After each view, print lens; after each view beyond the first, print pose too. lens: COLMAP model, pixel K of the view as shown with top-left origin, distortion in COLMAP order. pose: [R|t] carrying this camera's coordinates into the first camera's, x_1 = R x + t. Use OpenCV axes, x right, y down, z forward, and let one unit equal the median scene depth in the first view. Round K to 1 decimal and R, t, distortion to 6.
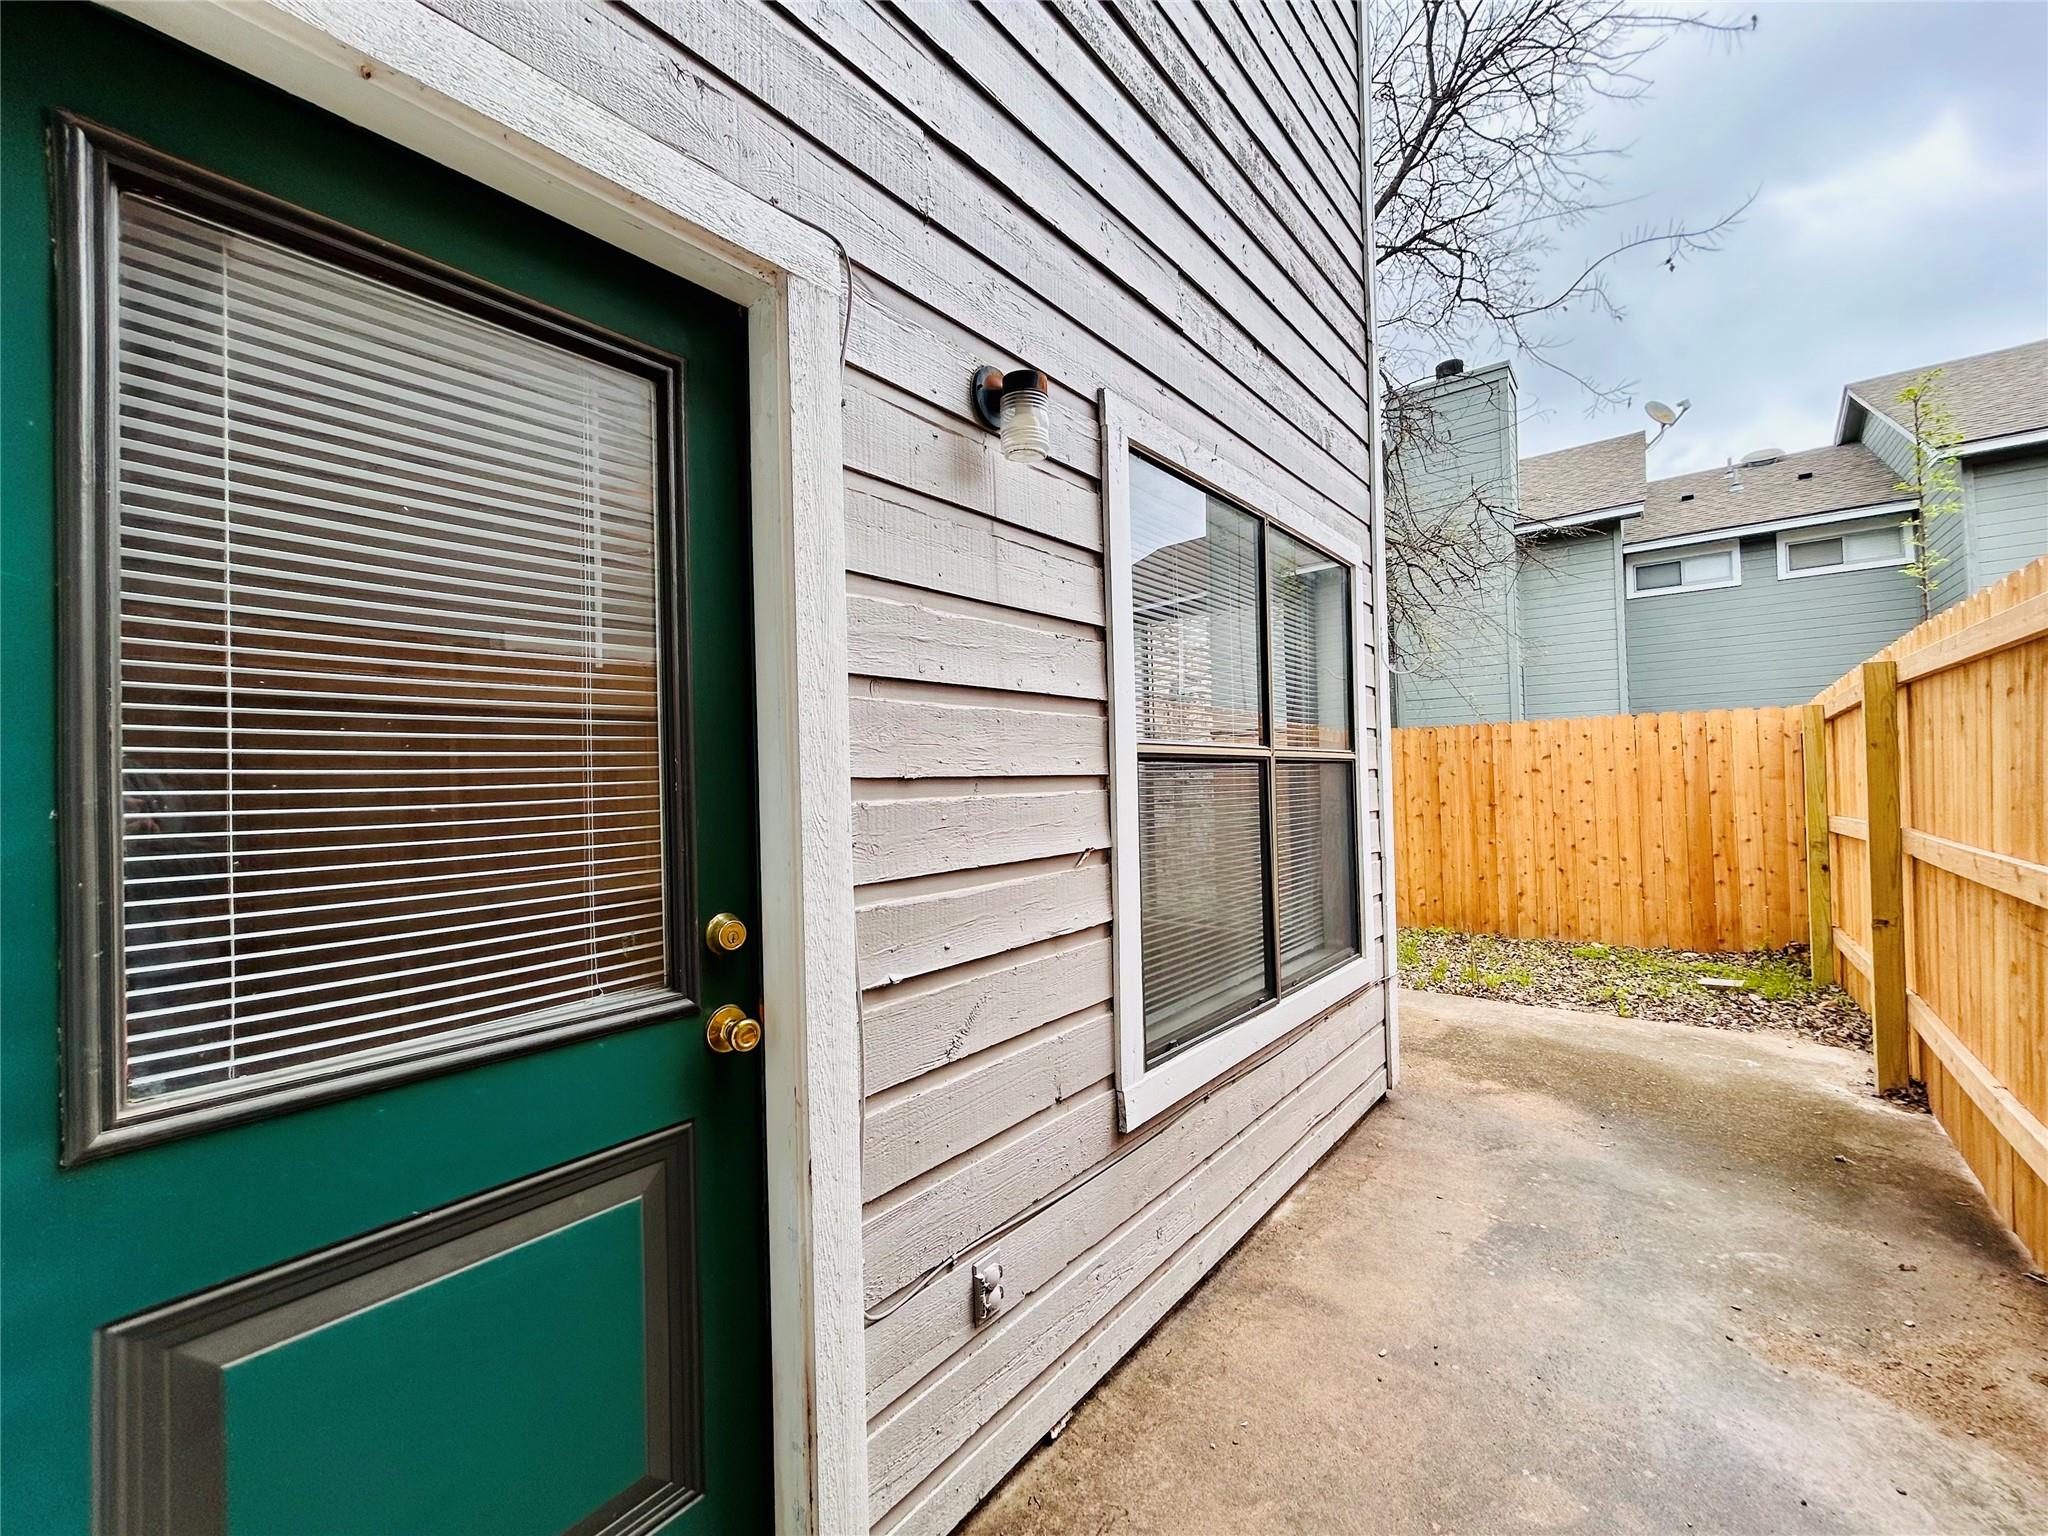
lens RADIAL K [[814.3, 0, 1022.9], [0, 814.3, 773.4], [0, 0, 1]] dist [-0.001863, -0.000181]
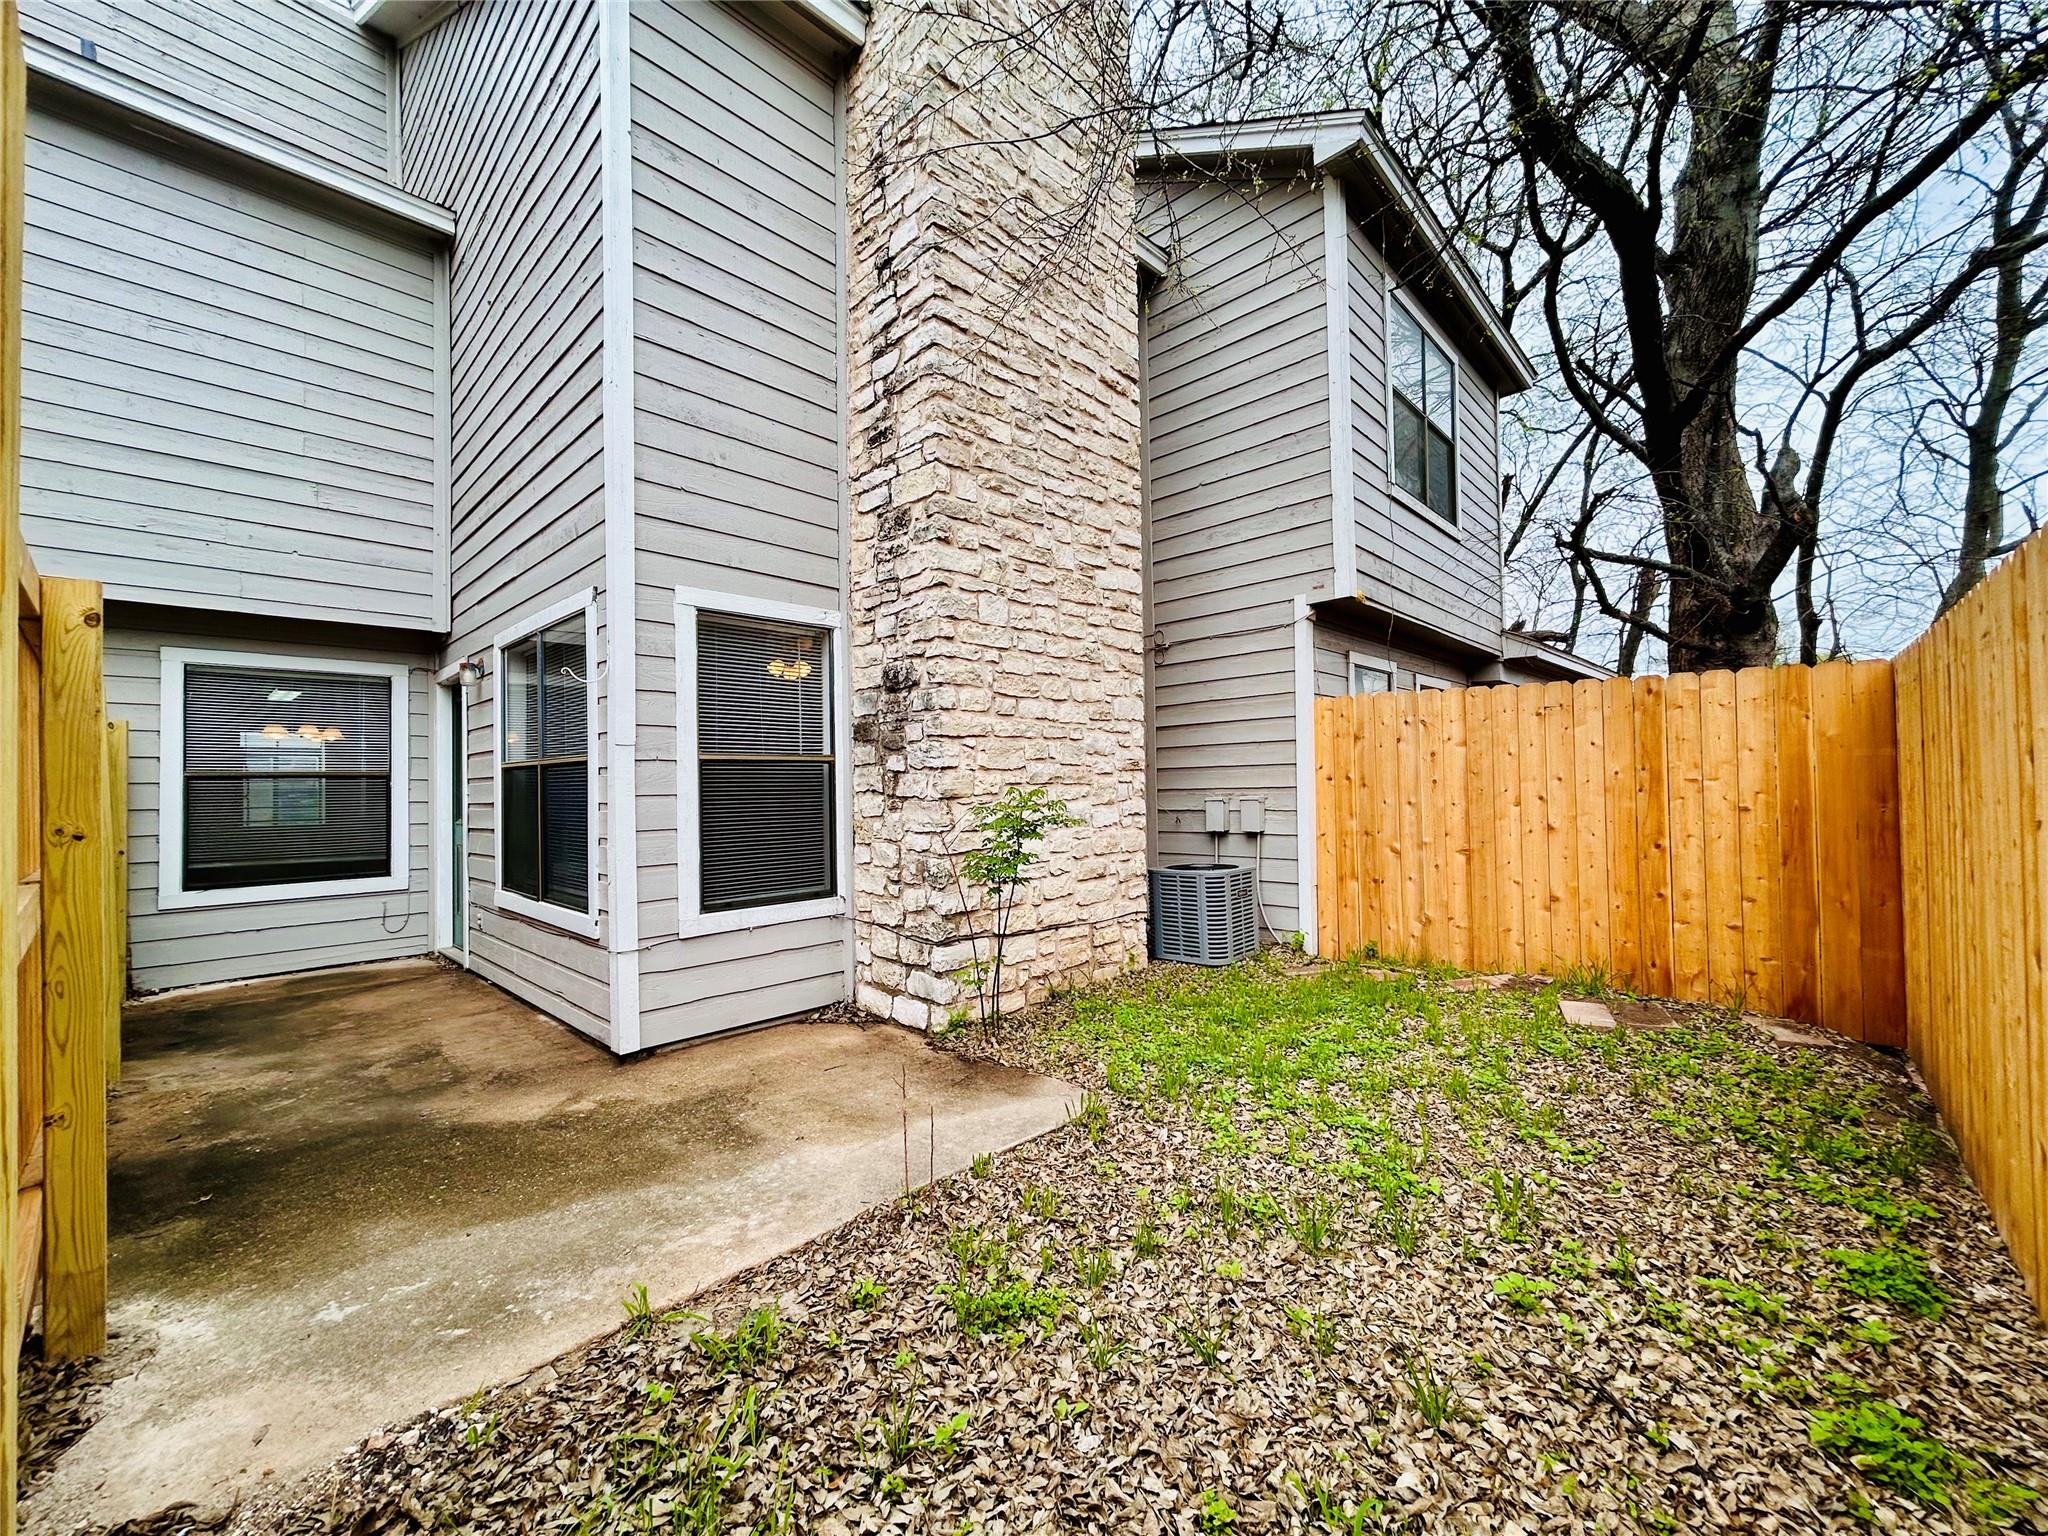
lens RADIAL K [[814.3, 0, 1024.4], [0, 814.3, 771.9], [0, 0, 1]] dist [-0.001863, -0.000181]
pose [[-0.058433, 0.013501, -0.998200, 1.407382], [0.033023, 0.999387, 0.011584, 0.008464], [0.997745, -0.032286, -0.058843, 1.506547]]
